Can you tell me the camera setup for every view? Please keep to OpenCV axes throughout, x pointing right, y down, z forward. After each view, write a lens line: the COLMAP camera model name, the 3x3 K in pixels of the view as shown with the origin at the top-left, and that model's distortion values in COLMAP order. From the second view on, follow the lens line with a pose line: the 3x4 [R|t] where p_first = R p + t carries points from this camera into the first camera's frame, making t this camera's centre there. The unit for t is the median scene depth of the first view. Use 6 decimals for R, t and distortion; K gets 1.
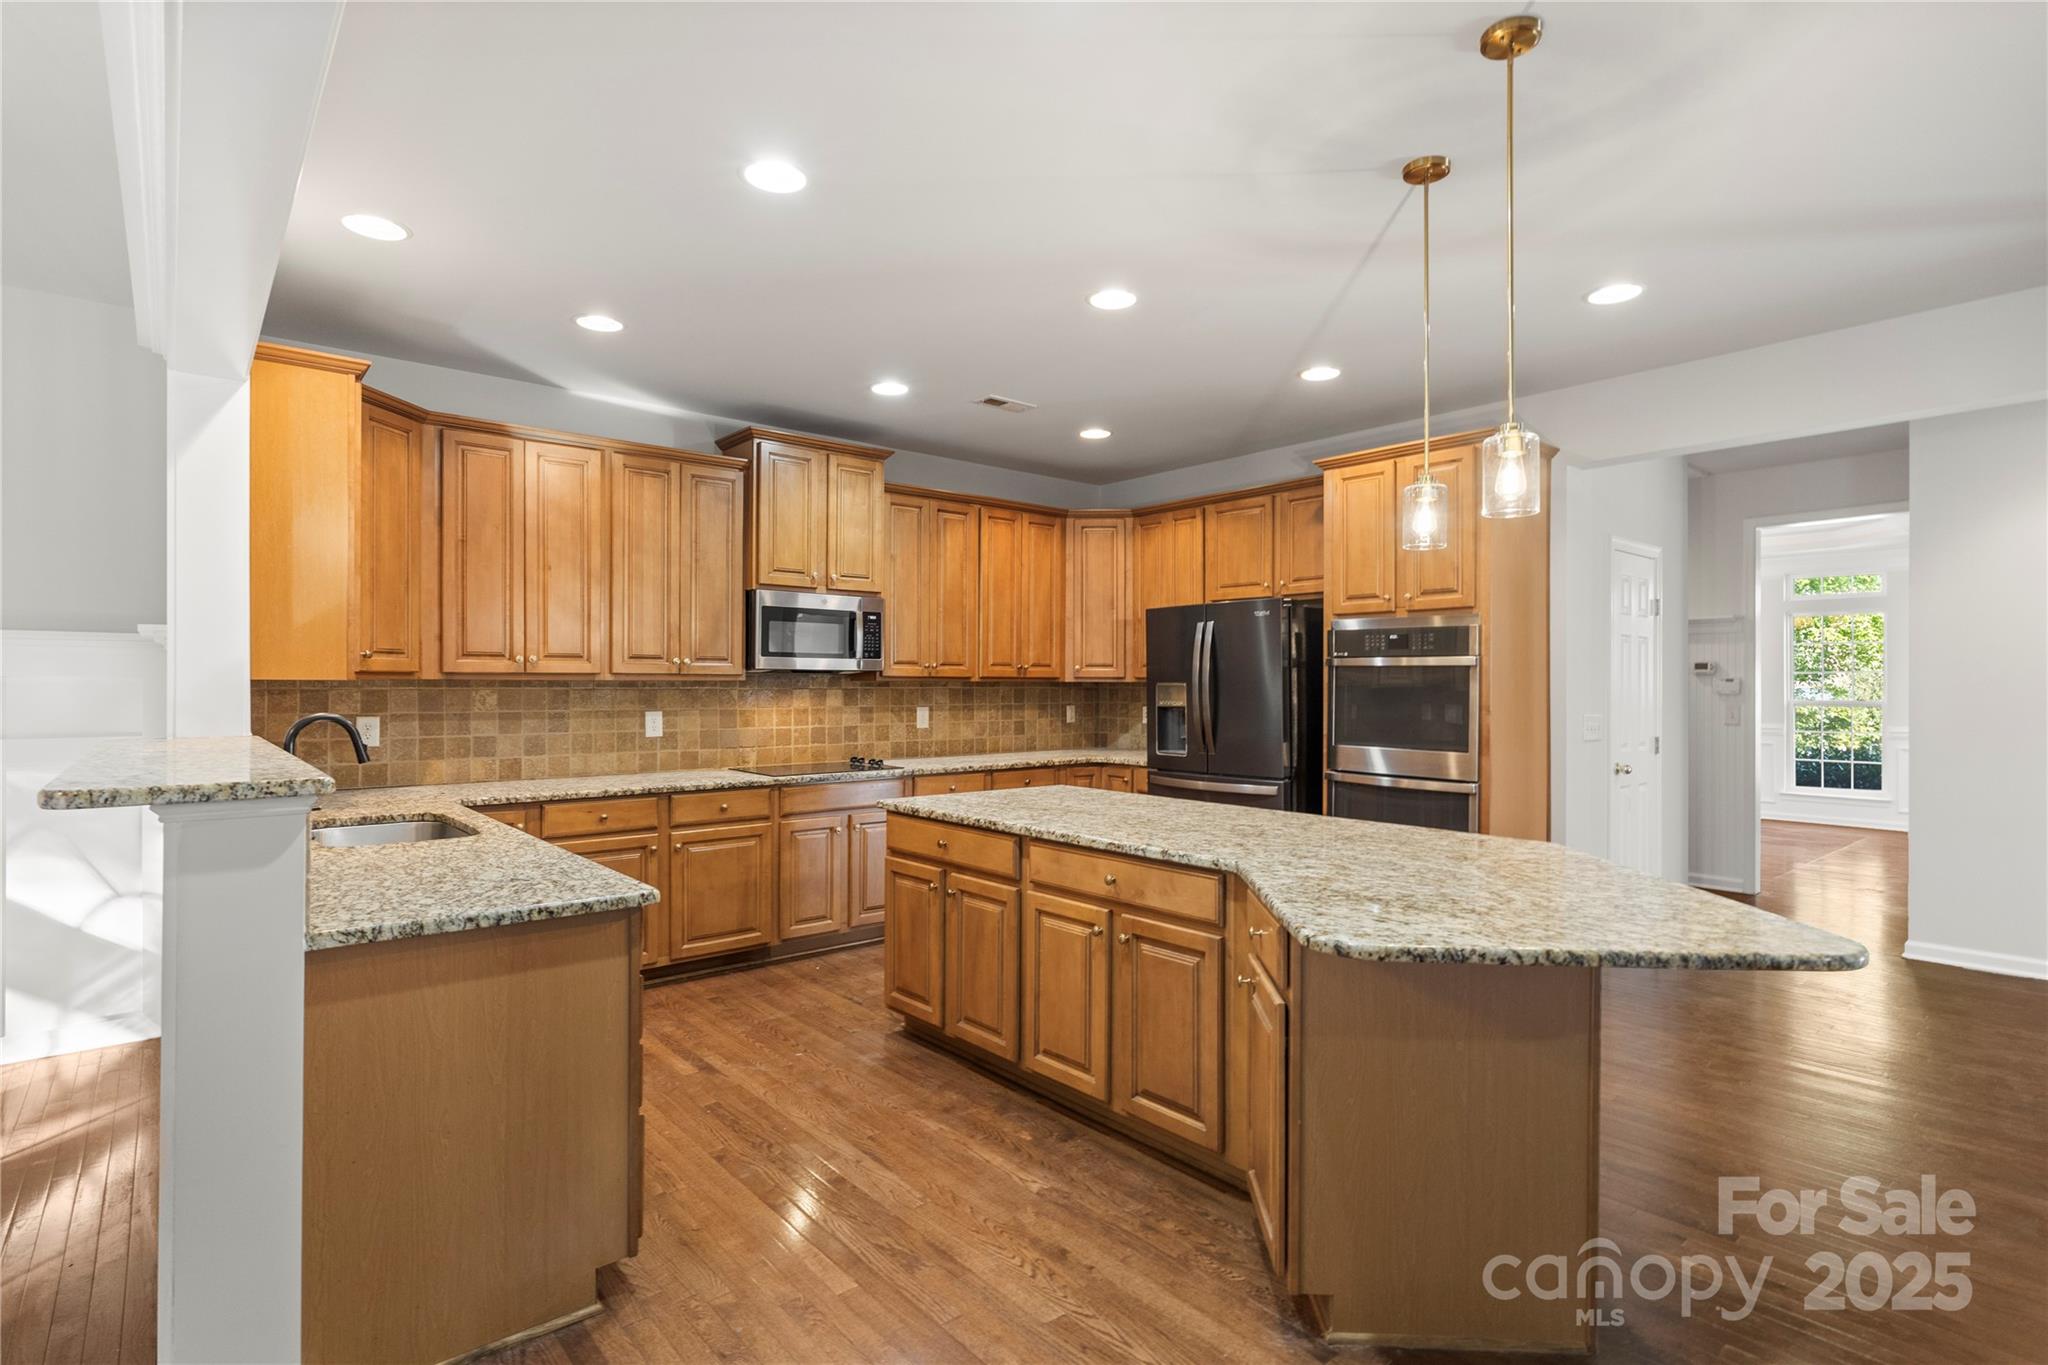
lens RADIAL K [[1003.0, 0, 1025.3], [0, 1003.0, 683.3], [0, 0, 1]] dist [-0.011975, -0.000449]
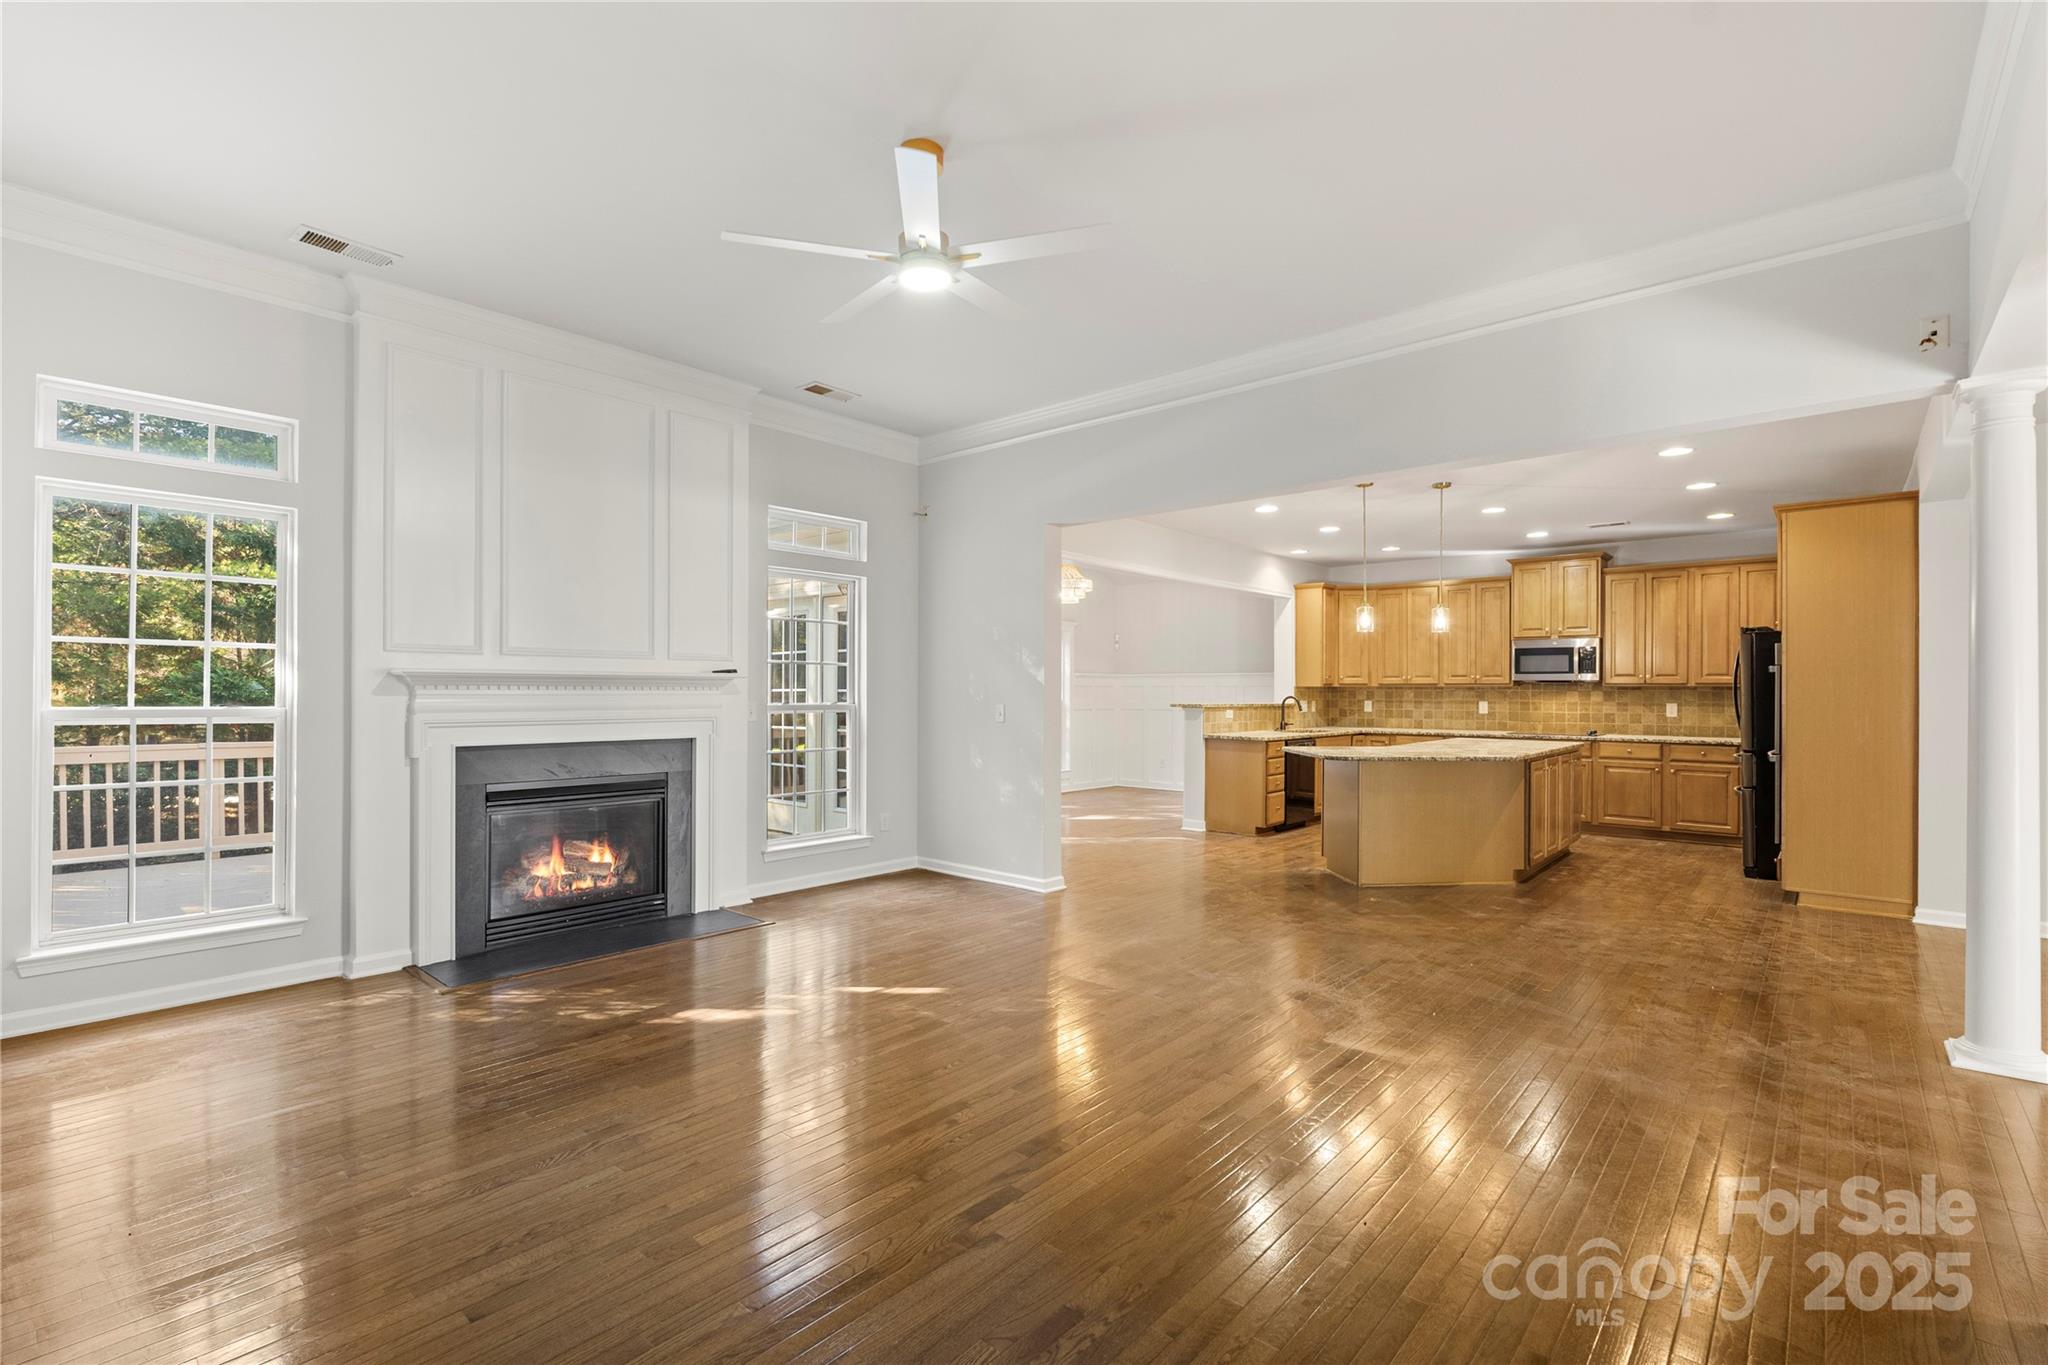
lens RADIAL K [[925.2, 0, 1018.9], [0, 925.2, 691.3], [0, 0, 1]] dist [-0.007487, -0.000429]
pose [[0.132839, -0.001096, -0.991137, 1.414003], [-0.004229, 0.999990, -0.001672, 0.014568], [0.991129, 0.004413, 0.132833, -0.212596]]
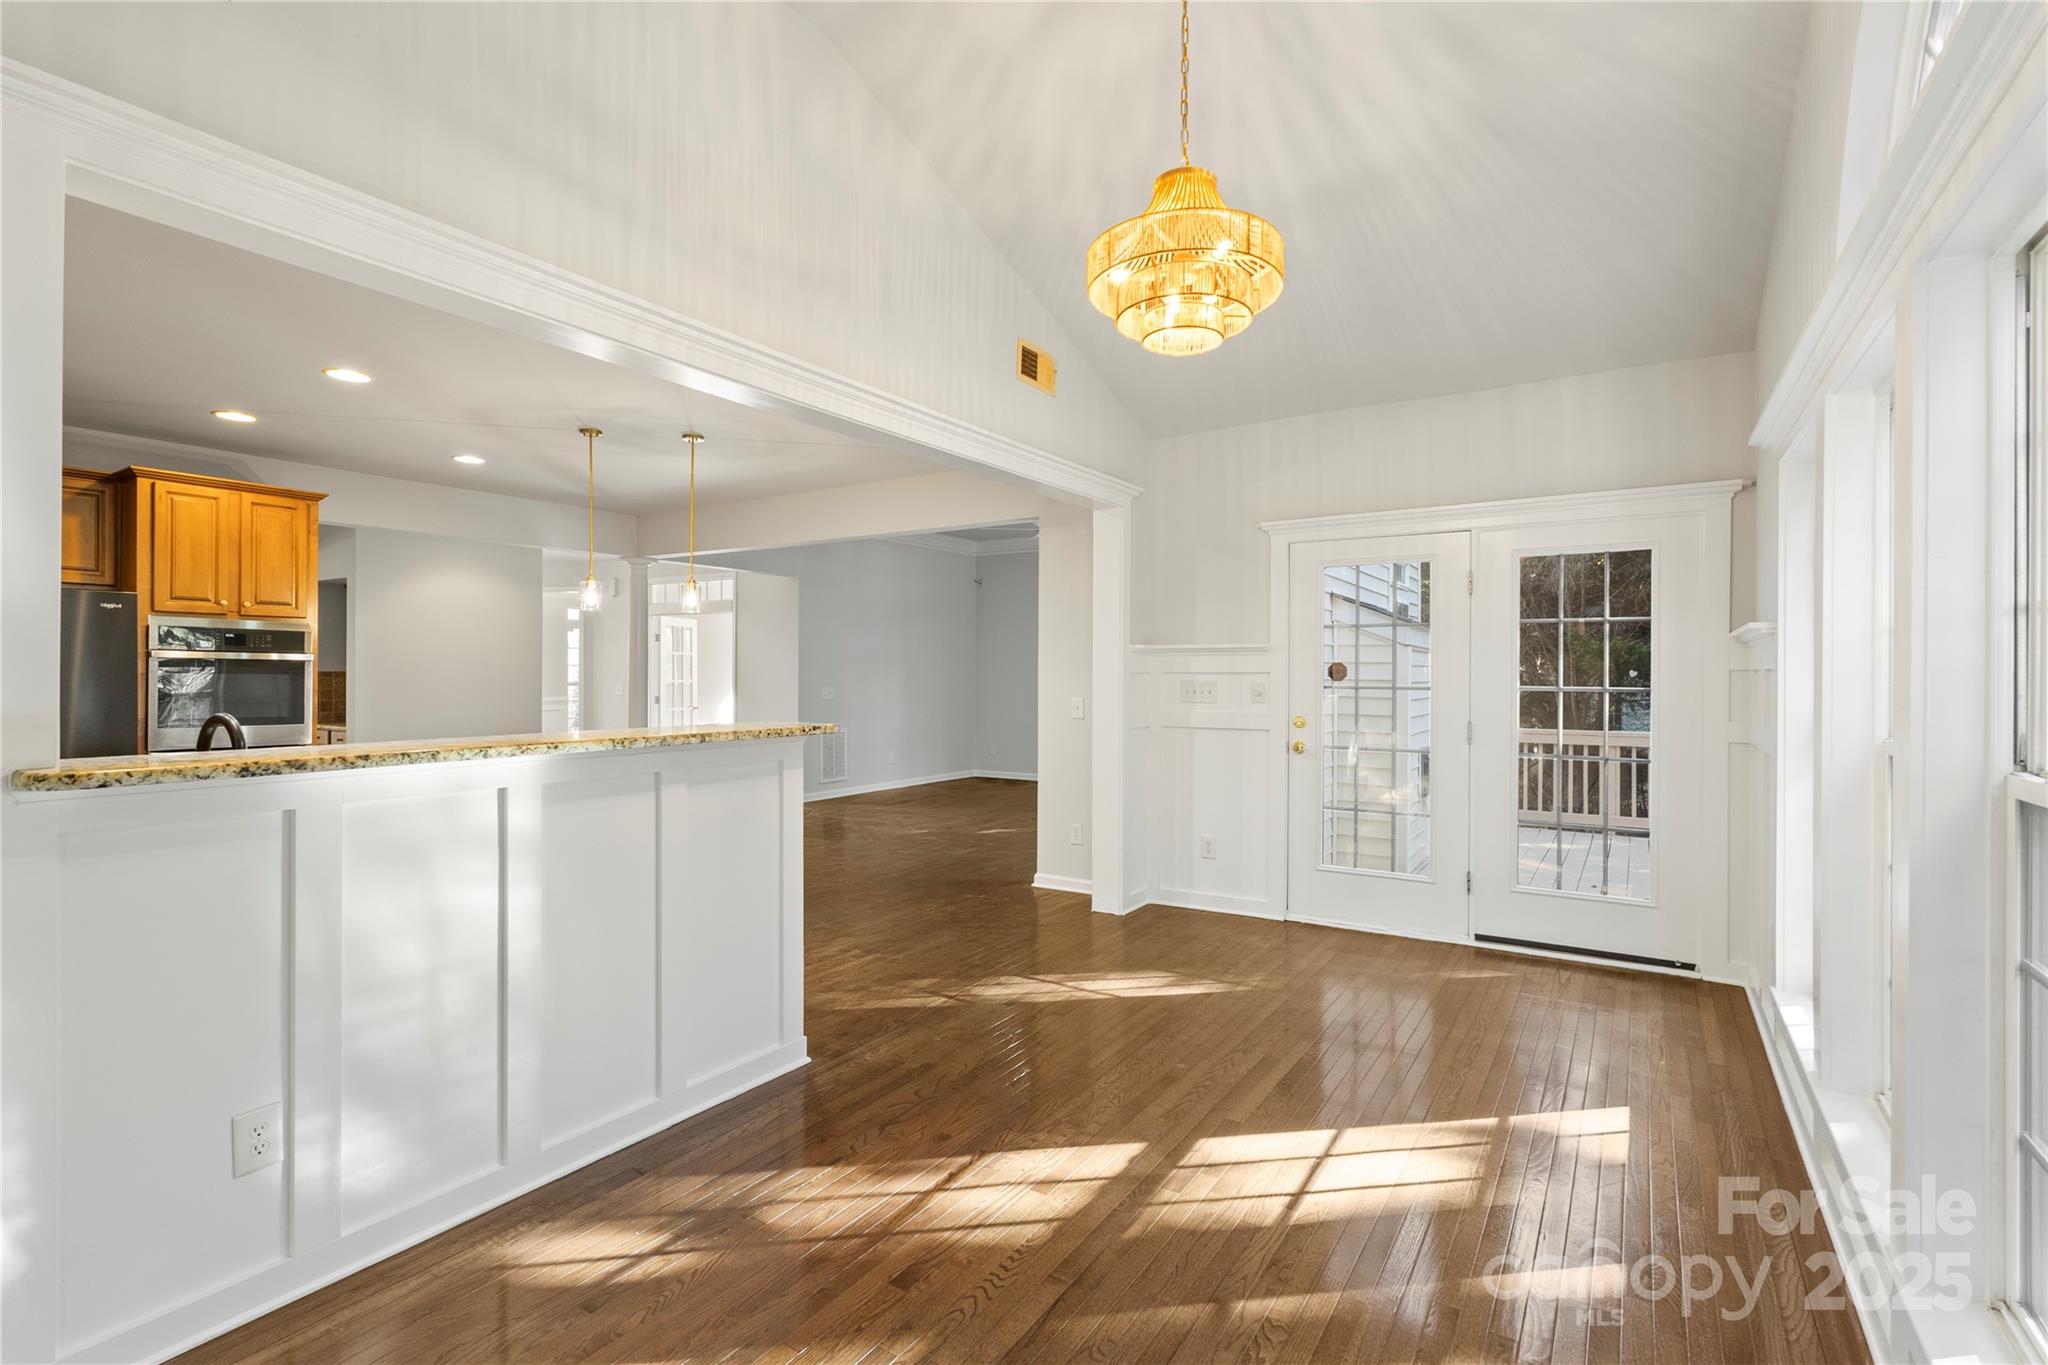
lens RADIAL K [[925.2, 0, 1026.0], [0, 925.2, 674.1], [0, 0, 1]] dist [-0.007487, -0.000429]
pose [[-0.290248, 0.001417, 0.956951, -0.941228], [0.005968, 0.999982, 0.000329, 0.006236], [-0.956933, 0.005807, -0.290251, 0.373935]]
